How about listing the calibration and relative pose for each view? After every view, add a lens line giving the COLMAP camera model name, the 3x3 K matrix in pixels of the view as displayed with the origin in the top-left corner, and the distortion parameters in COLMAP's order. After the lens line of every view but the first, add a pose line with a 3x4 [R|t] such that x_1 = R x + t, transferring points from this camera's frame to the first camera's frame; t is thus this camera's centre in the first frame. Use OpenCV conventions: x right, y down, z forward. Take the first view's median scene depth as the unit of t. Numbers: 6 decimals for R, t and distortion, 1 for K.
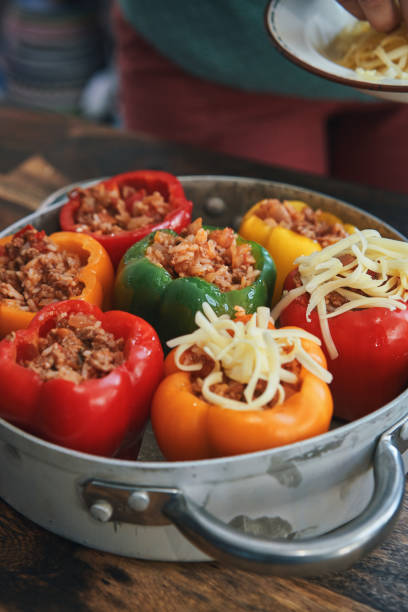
lens RADIAL K [[1002.2, 0, 204.0], [0, 1002.2, 306.0], [0, 0, 1]] dist [0.237738, -0.130246]
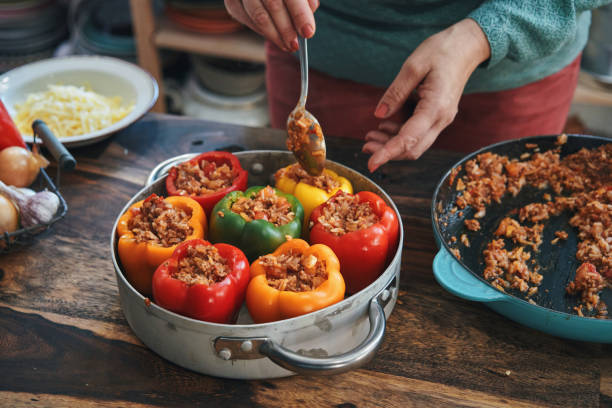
lens RADIAL K [[977.9, 0, 306.0], [0, 977.9, 204.0], [0, 0, 1]] dist [0.196268, -0.170743]
pose [[0.989473, -0.076751, 0.122687, -0.145877], [0.076393, 0.997049, 0.007632, -0.066386], [-0.122911, 0.001820, 0.992416, -0.740197]]
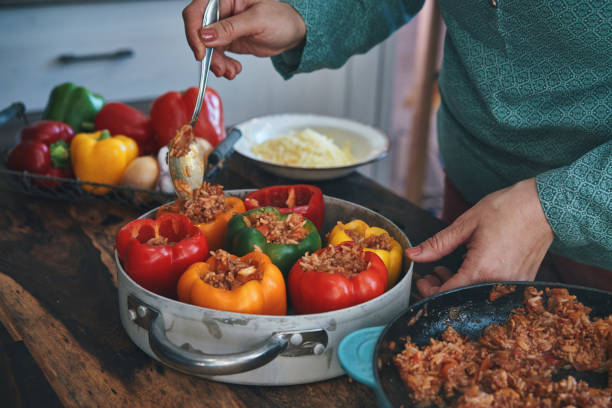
lens RADIAL K [[977.9, 0, 306.0], [0, 977.9, 204.0], [0, 0, 1]] dist [0.196268, -0.170743]
pose [[0.813185, 0.275895, -0.512457, 0.969811], [-0.378673, 0.919454, -0.105879, 0.082099], [0.441969, 0.280153, 0.852161, -0.426878]]
